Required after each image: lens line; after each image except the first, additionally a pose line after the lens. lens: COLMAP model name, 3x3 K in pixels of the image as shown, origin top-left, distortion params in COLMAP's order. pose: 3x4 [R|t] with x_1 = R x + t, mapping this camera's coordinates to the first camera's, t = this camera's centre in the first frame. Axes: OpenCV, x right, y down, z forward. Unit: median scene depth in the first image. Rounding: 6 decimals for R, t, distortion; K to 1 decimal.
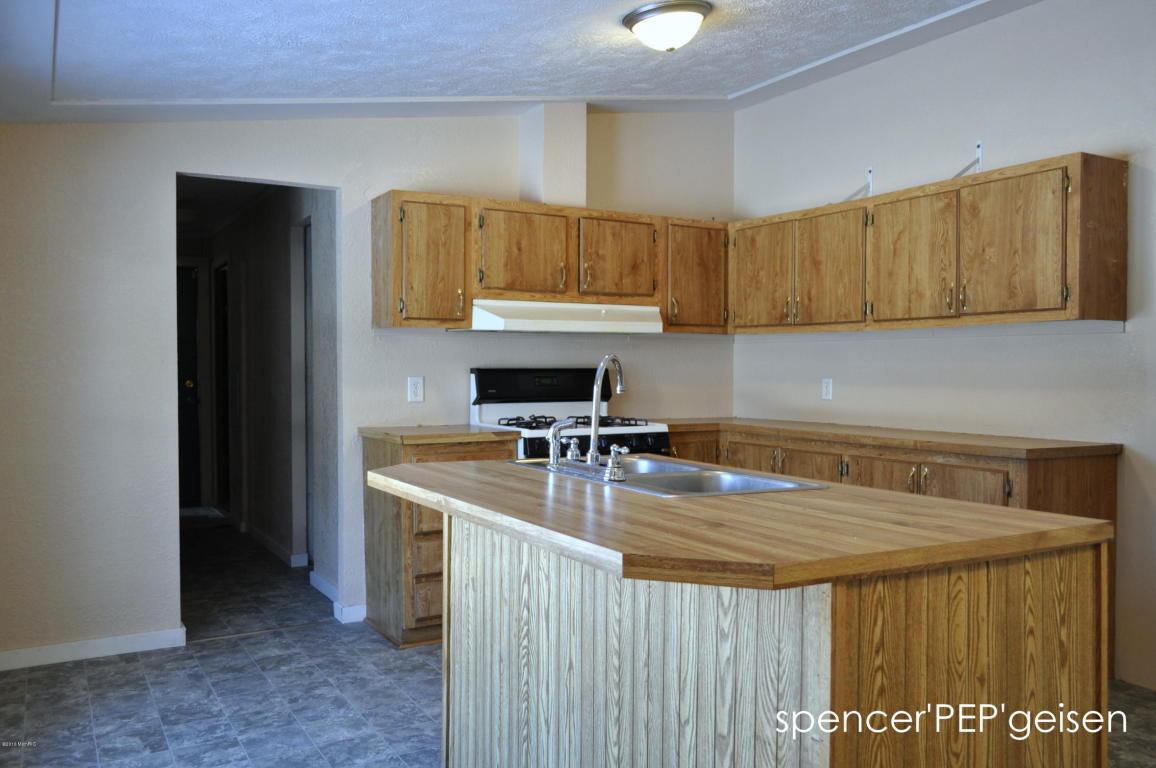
lens RADIAL K [[922.6, 0, 578.0], [0, 922.6, 384.0], [0, 0, 1]] dist [-0.009777, -0.000949]
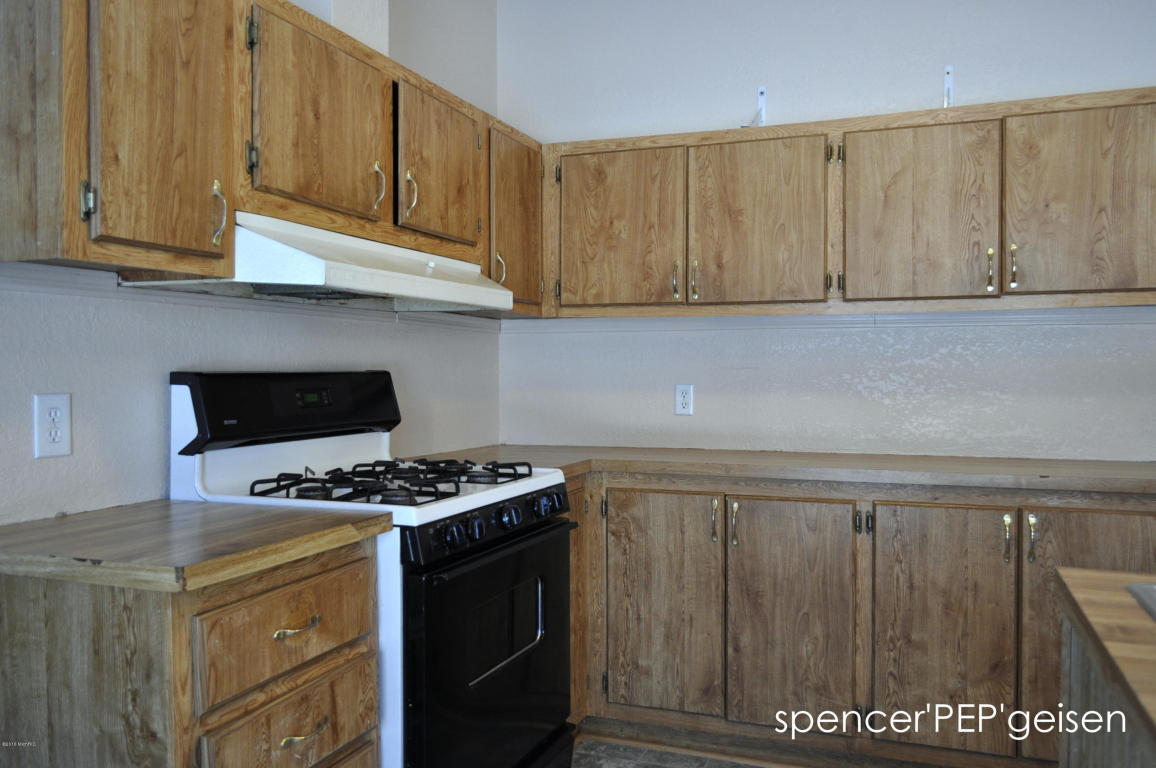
lens RADIAL K [[922.6, 0, 578.0], [0, 922.6, 384.0], [0, 0, 1]] dist [-0.009777, -0.000949]
pose [[0.782539, -0.013029, 0.622465, -0.256494], [0.014821, 0.999888, 0.002297, -0.010163], [-0.622425, 0.007429, 0.782644, 0.567270]]
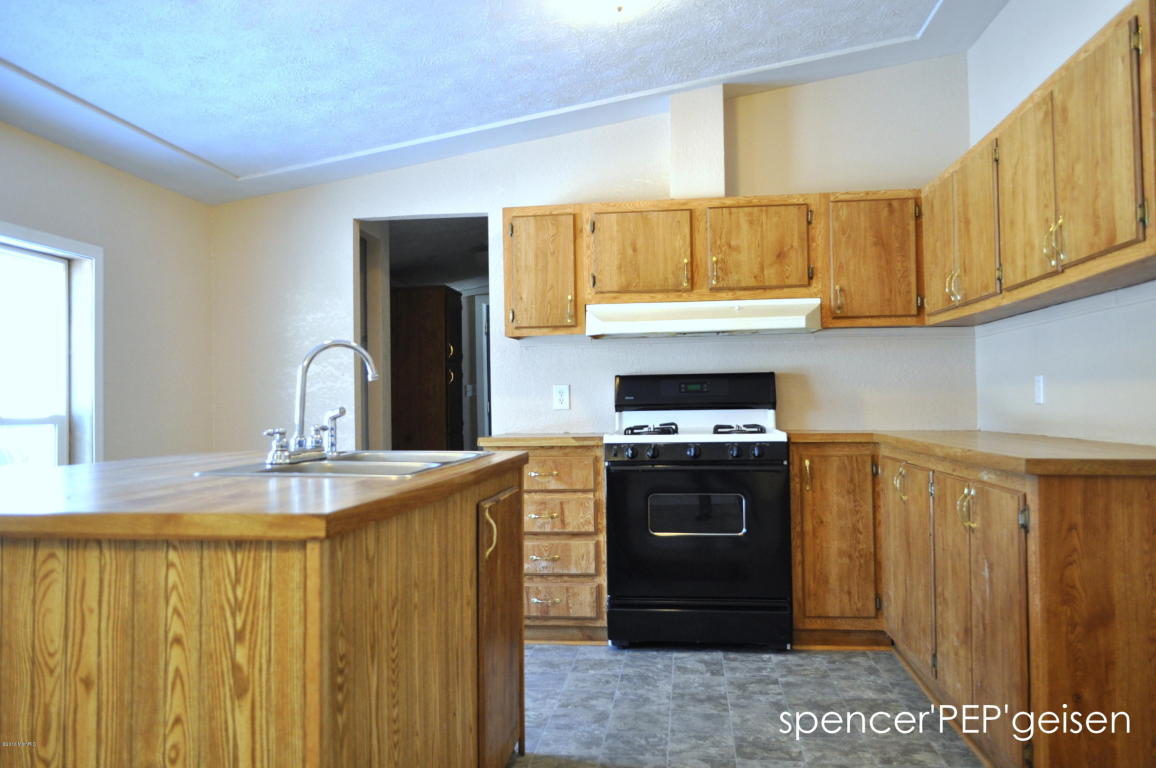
lens RADIAL K [[903.3, 0, 578.0], [0, 903.3, 384.0], [0, 0, 1]] dist [-0.005989, -0.002506]
pose [[0.795571, -0.026989, -0.605259, 0.467673], [0.005521, 0.999289, -0.037301, 0.029806], [0.605836, 0.026334, 0.795154, 0.220172]]
